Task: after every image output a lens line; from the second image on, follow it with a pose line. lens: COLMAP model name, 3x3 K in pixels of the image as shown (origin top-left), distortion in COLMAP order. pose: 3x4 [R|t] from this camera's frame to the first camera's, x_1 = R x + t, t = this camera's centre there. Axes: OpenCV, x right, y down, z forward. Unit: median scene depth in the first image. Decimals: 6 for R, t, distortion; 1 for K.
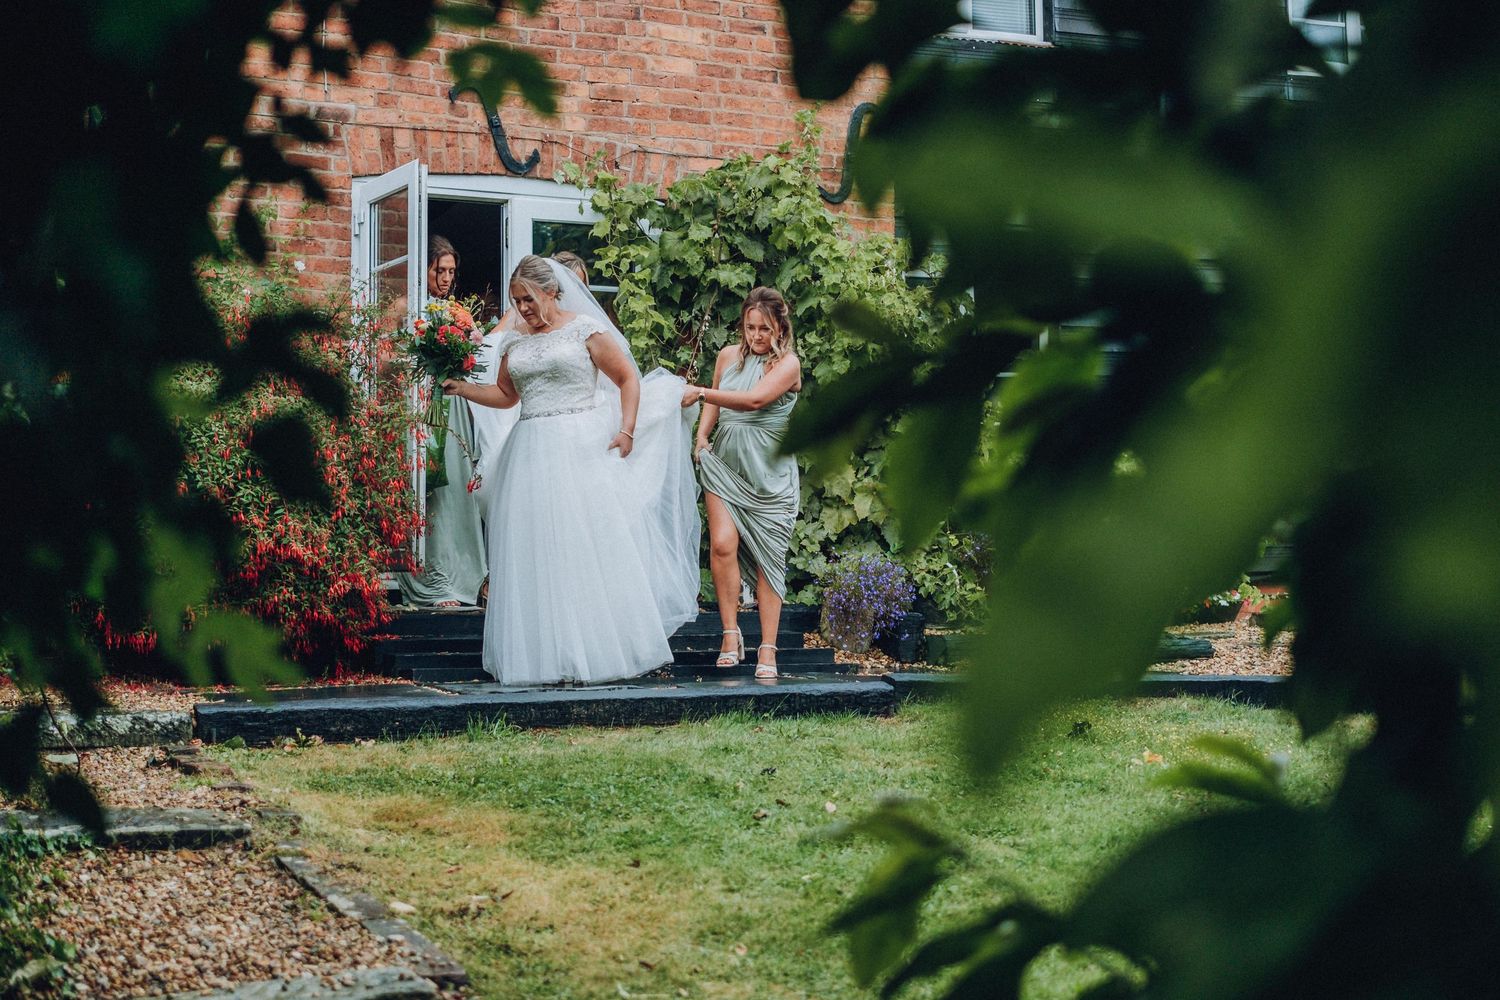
lens RADIAL K [[2039.6, 0, 751.4], [0, 2039.6, 501.2], [0, 0, 1]] dist [-0.006991, 0.000000]
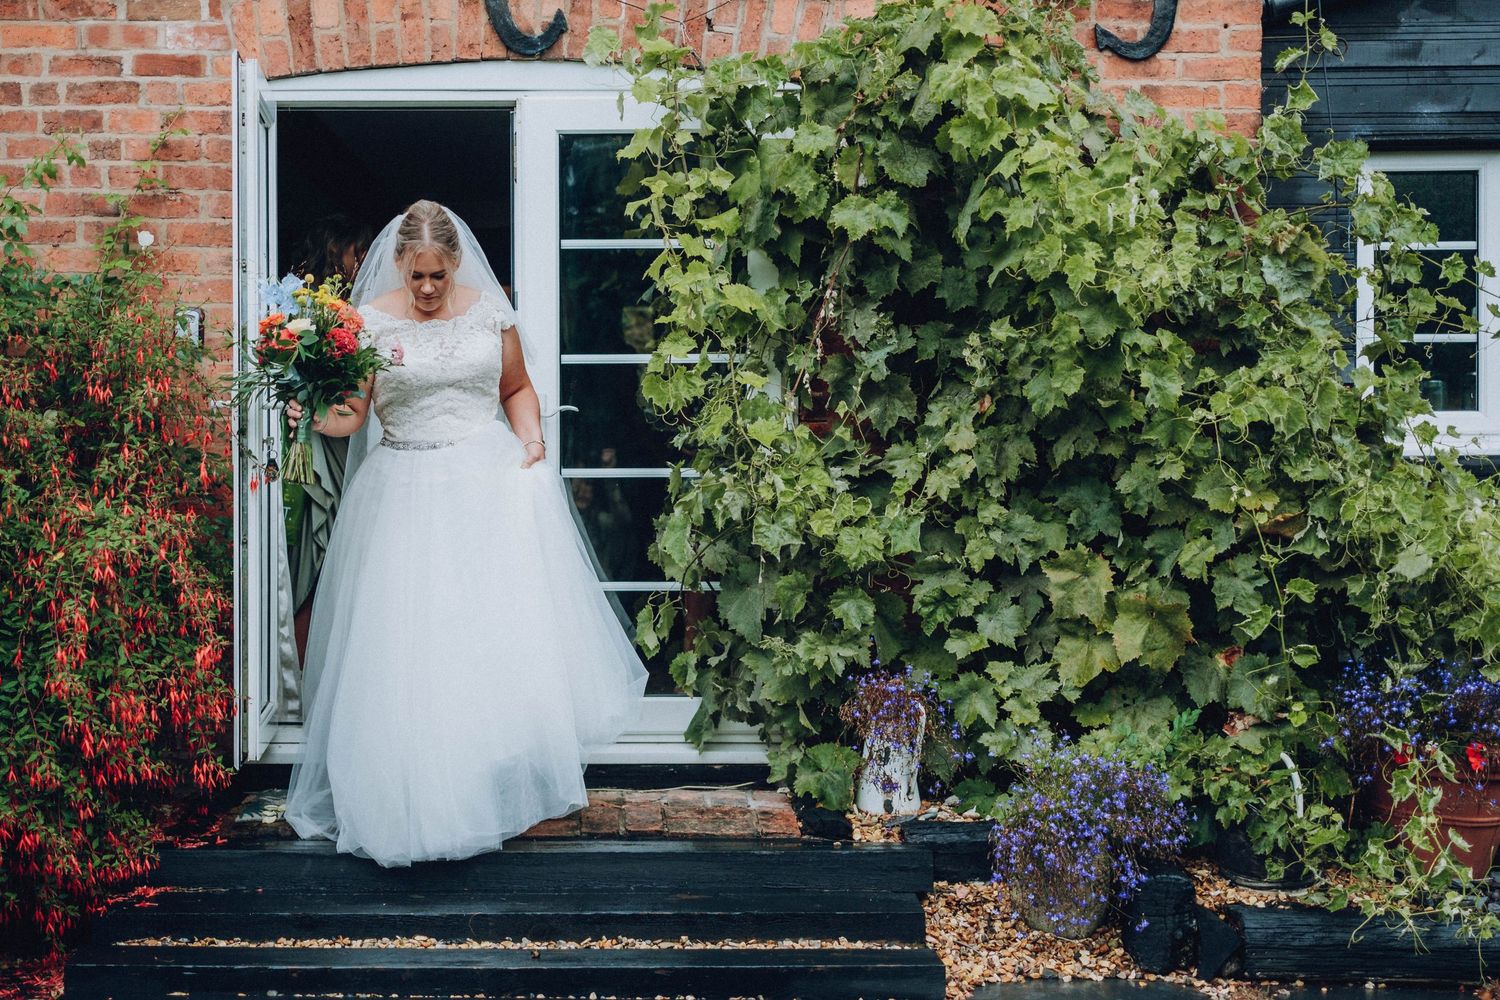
lens RADIAL K [[2039.6, 0, 747.9], [0, 2039.6, 500.0], [0, 0, 1]] dist [-0.006991, 0.000000]
pose [[0.905790, 0.017181, -0.423378, 0.191585], [0.013223, 0.997545, 0.068771, -0.072346], [0.423520, -0.067891, 0.903339, 0.487383]]
